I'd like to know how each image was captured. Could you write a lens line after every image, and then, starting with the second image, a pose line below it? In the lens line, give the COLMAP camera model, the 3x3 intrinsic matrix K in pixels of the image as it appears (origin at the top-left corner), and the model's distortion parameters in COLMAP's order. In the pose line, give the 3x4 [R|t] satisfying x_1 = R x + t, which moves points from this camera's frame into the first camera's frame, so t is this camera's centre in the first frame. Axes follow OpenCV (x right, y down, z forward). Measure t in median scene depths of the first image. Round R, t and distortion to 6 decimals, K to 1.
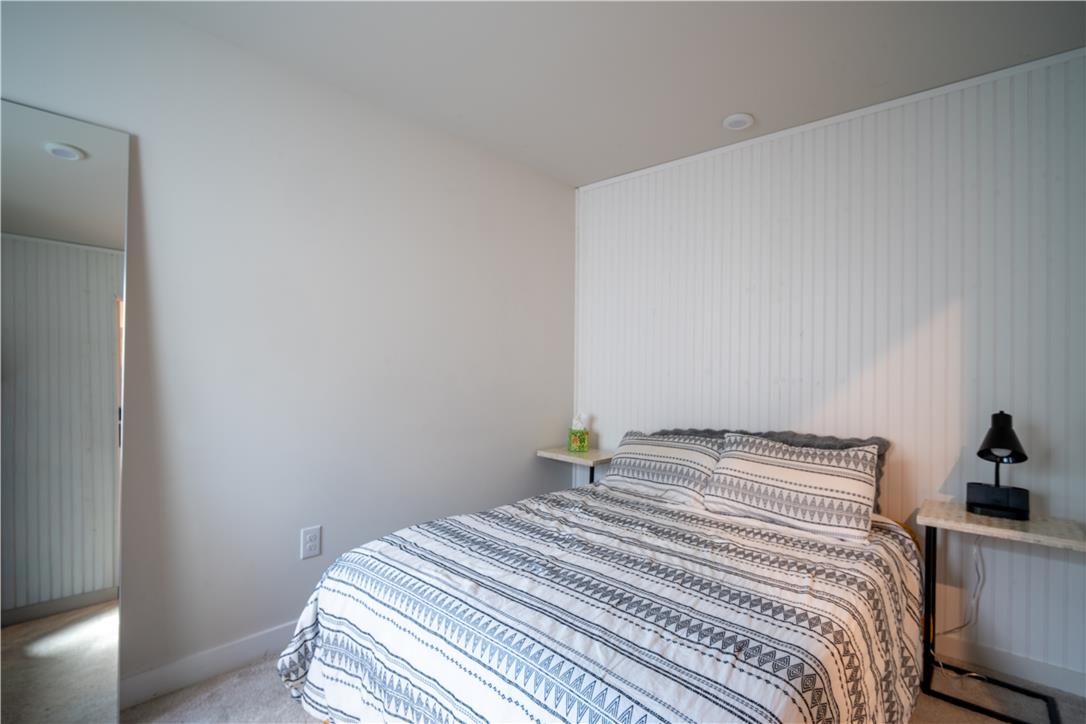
lens RADIAL K [[499.4, 0, 544.0], [0, 499.4, 365.2], [0, 0, 1]] dist [-0.002099, -0.000803]
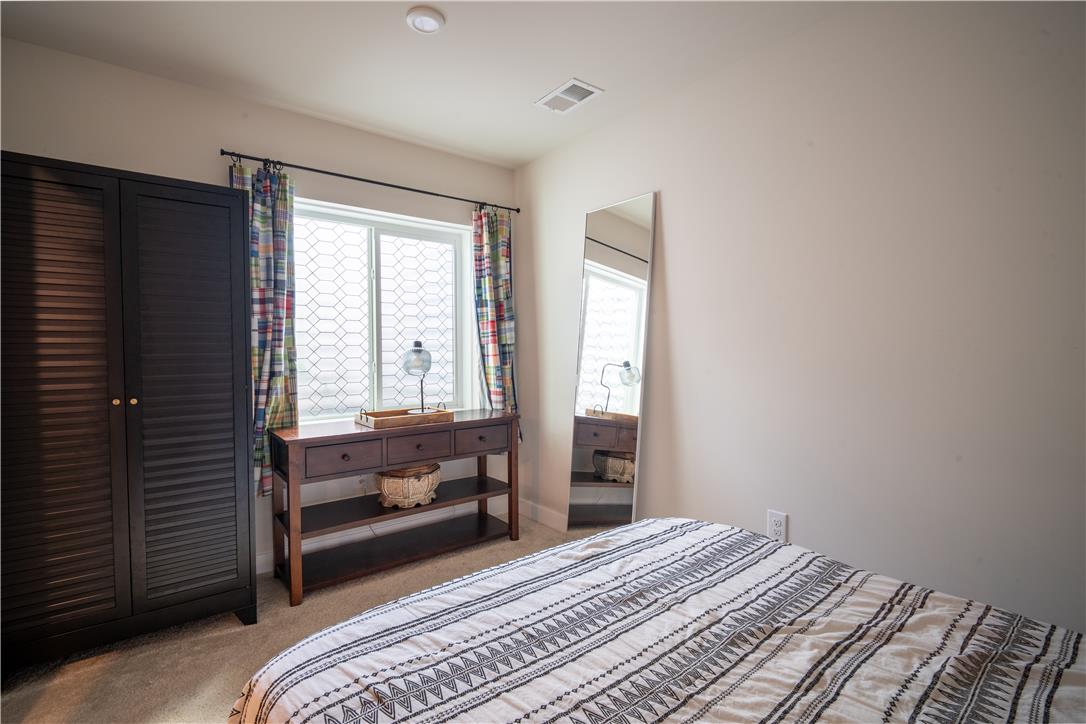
lens RADIAL K [[499.4, 0, 543.5], [0, 499.4, 361.3], [0, 0, 1]] dist [-0.002099, -0.000803]
pose [[-0.140788, 0.010178, -0.989987, 0.889887], [0.008435, 0.999923, 0.009081, 0.026236], [0.990004, -0.007072, -0.140863, 1.080133]]
